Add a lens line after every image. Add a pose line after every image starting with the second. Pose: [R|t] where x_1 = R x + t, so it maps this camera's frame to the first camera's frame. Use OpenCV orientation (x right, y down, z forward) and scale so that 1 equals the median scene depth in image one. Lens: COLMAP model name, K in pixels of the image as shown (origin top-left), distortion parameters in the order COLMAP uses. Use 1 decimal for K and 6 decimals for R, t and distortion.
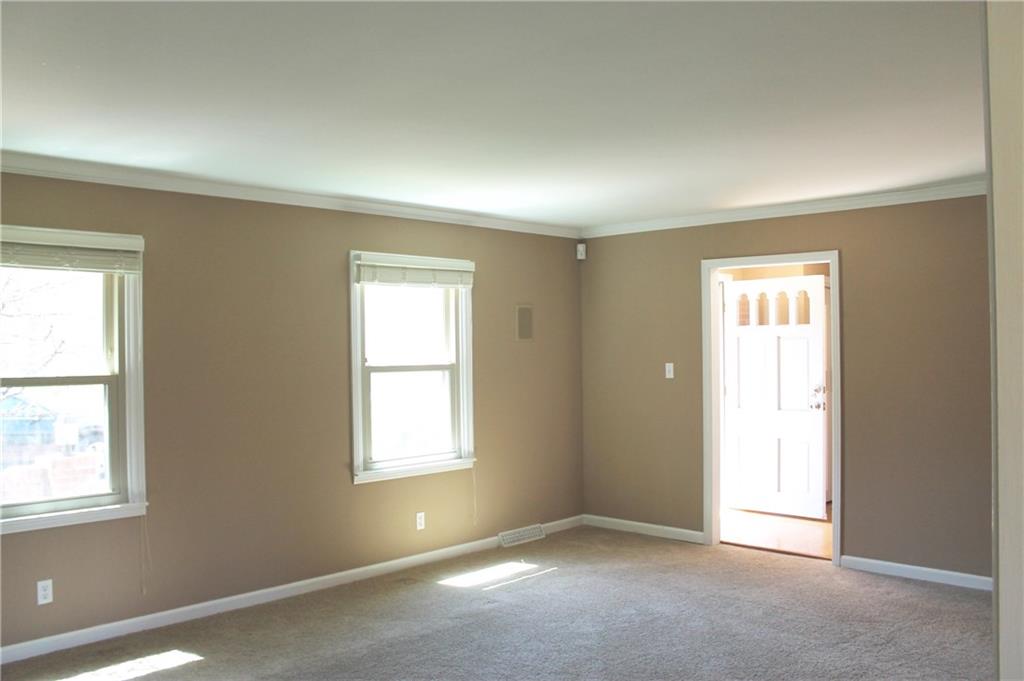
lens RADIAL K [[858.5, 0, 512.0], [0, 858.5, 340.5], [0, 0, 1]] dist [-0.160791, 0.160637]
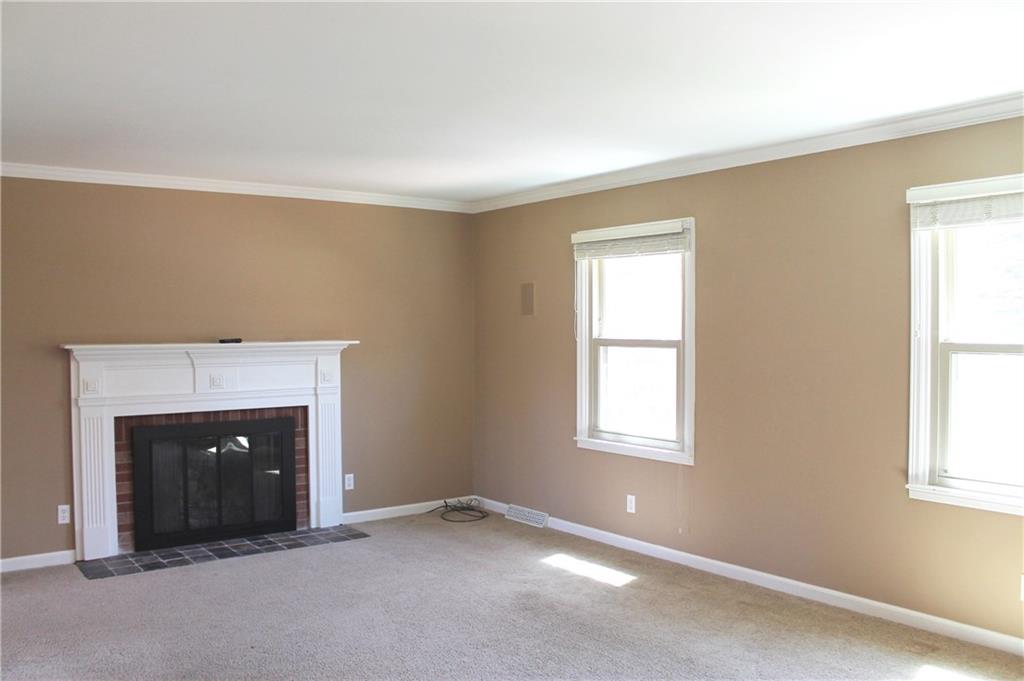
lens RADIAL K [[858.5, 0, 512.0], [0, 858.5, 340.5], [0, 0, 1]] dist [-0.160791, 0.160637]
pose [[-0.158208, 0.031147, -0.986914, 0.736109], [0.020675, 0.999388, 0.028227, 0.000673], [0.987189, -0.015938, -0.158755, 0.947863]]
